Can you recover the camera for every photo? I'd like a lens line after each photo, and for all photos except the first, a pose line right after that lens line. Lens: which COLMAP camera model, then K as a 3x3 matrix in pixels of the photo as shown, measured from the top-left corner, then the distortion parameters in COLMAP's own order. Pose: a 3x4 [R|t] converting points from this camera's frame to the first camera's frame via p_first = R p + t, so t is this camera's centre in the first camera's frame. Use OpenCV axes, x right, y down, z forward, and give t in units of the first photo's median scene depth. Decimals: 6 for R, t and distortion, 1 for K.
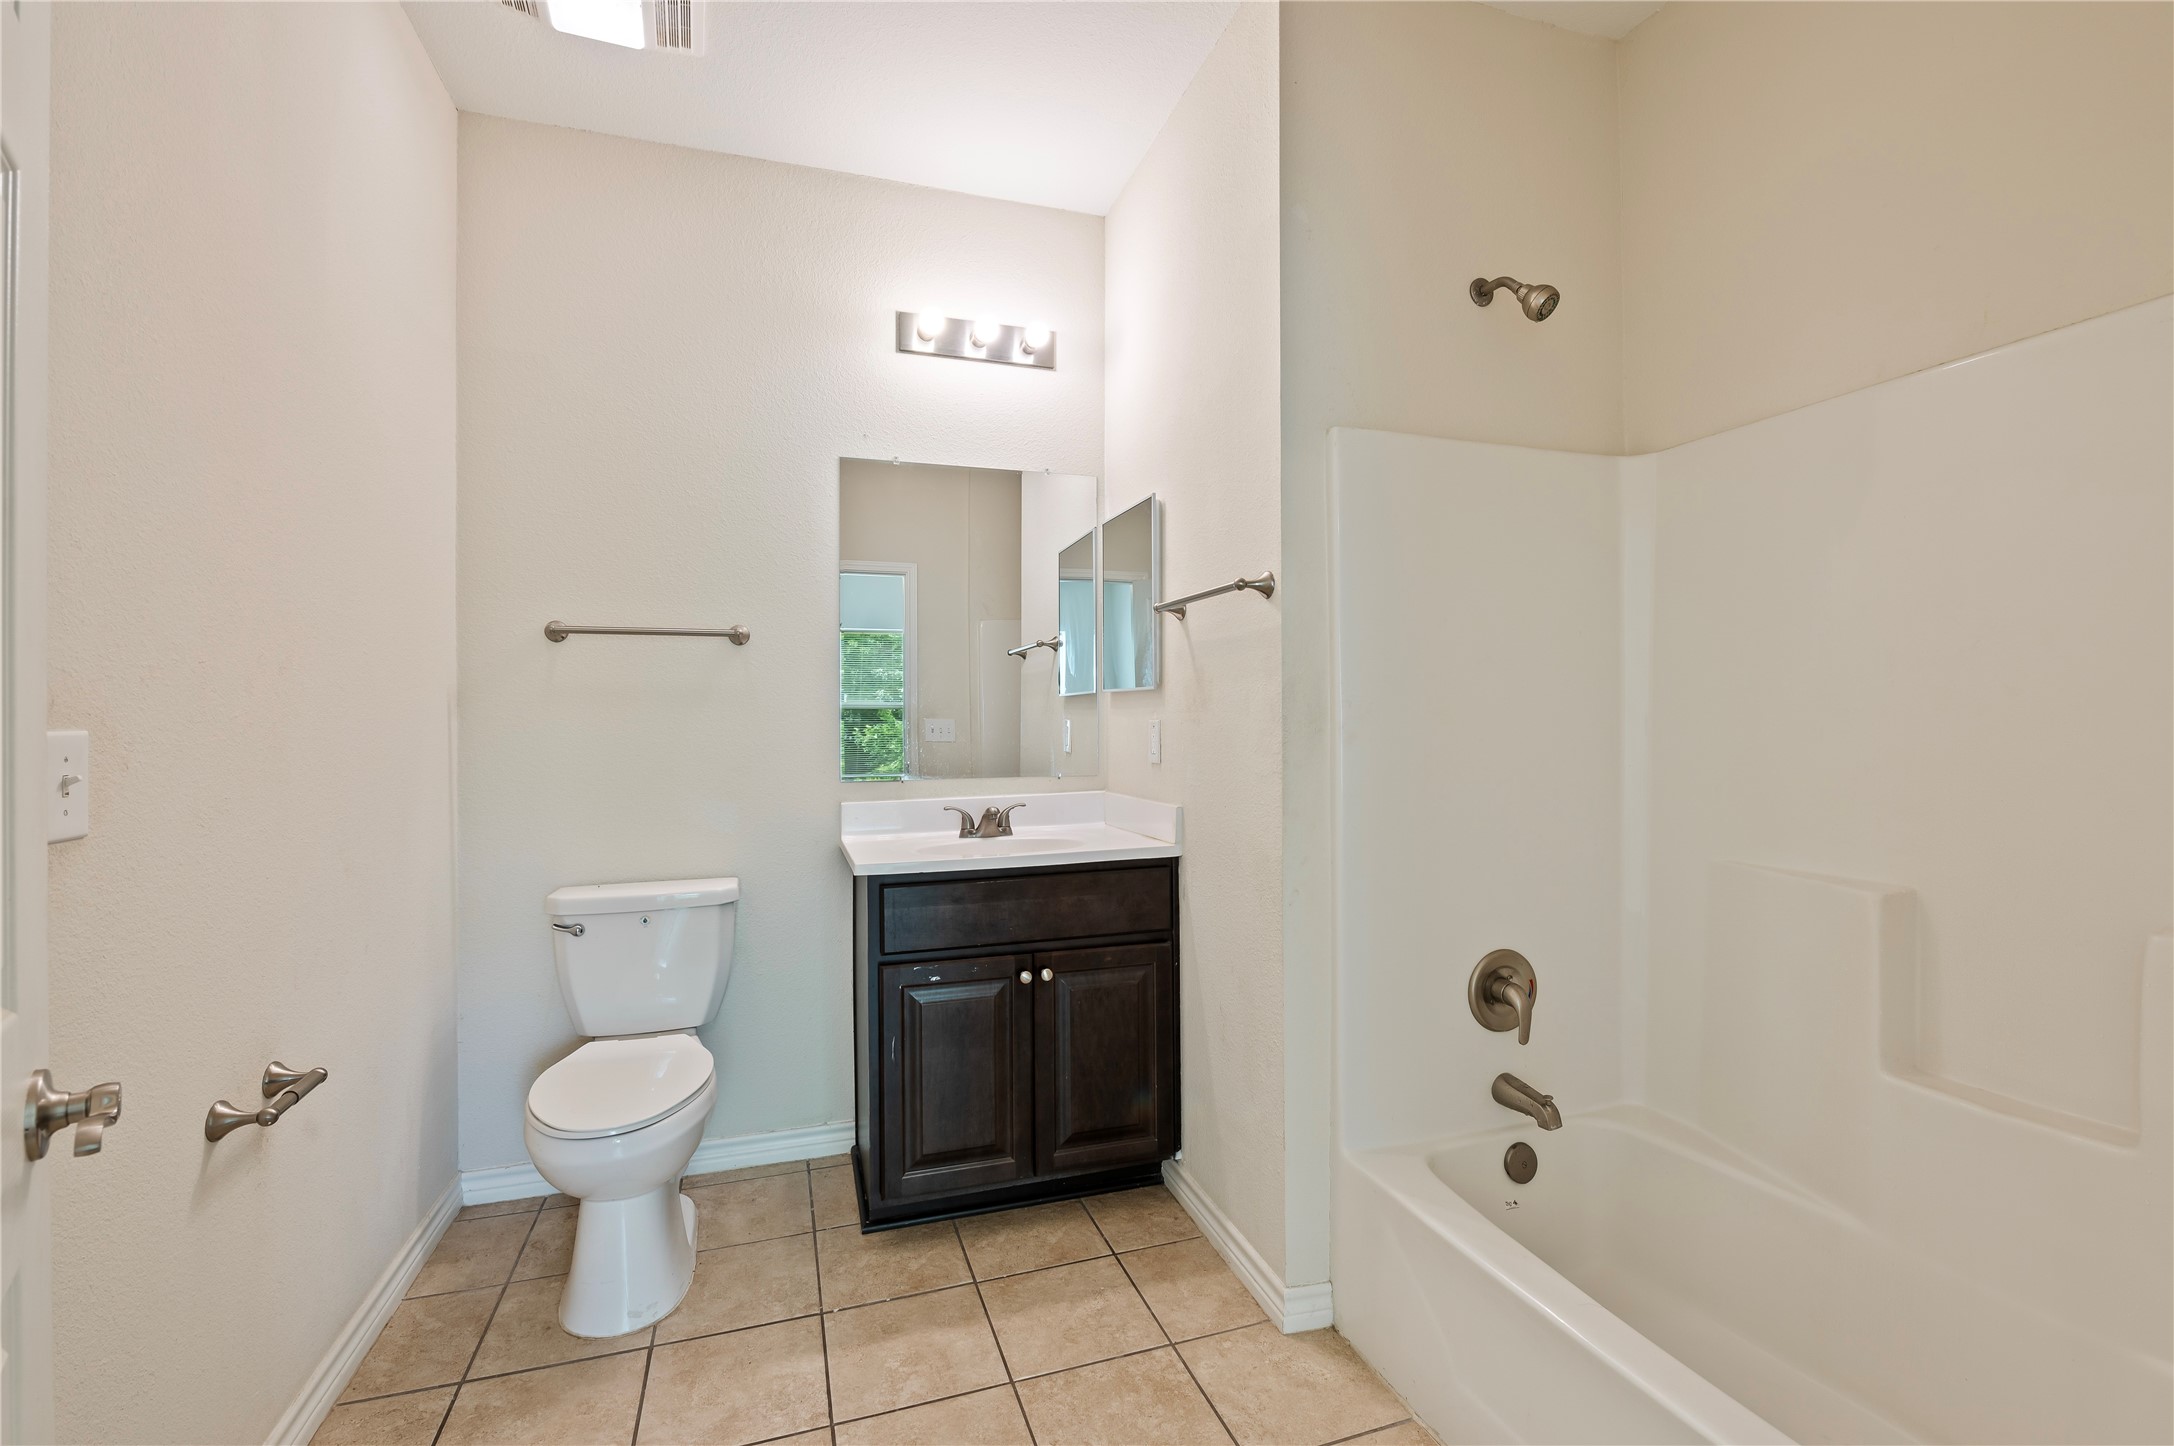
lens RADIAL K [[964.4, 0, 1099.1], [0, 964.4, 718.4], [0, 0, 1]] dist [-0.005835, -0.000819]
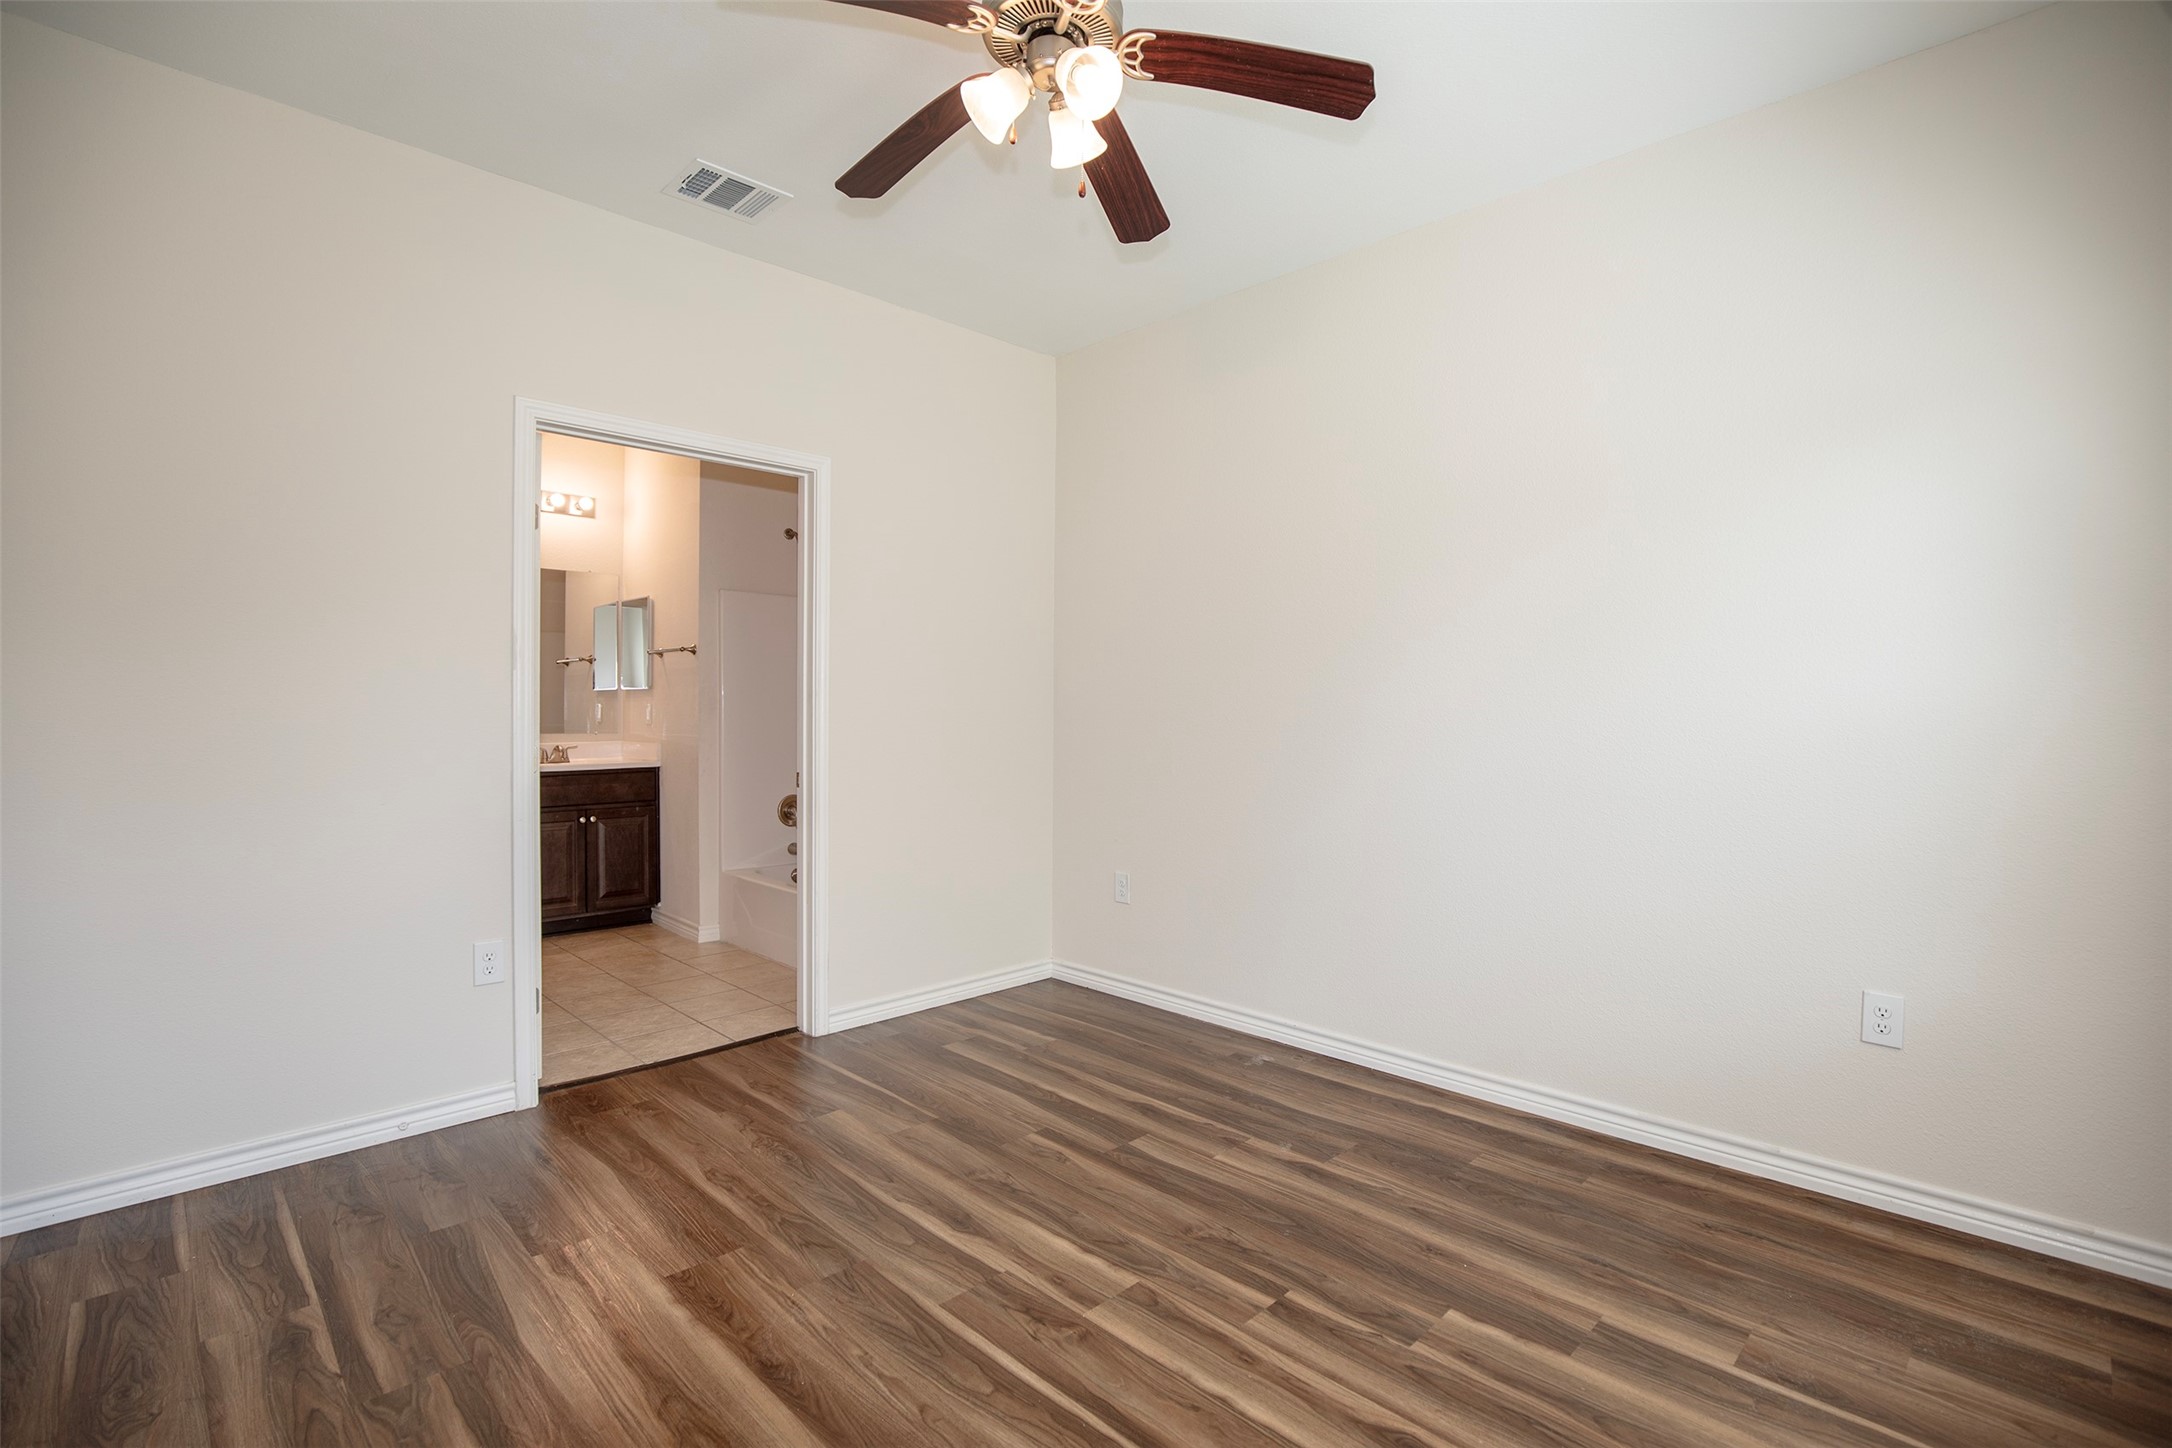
lens RADIAL K [[1003.1, 0, 1105.0], [0, 1003.1, 730.4], [0, 0, 1]] dist [-0.025003, 0.000242]
pose [[0.898403, 0.003122, 0.439162, -0.003728], [-0.012002, 0.999776, 0.017446, 0.010950], [-0.439009, -0.020945, 0.898239, -1.490105]]
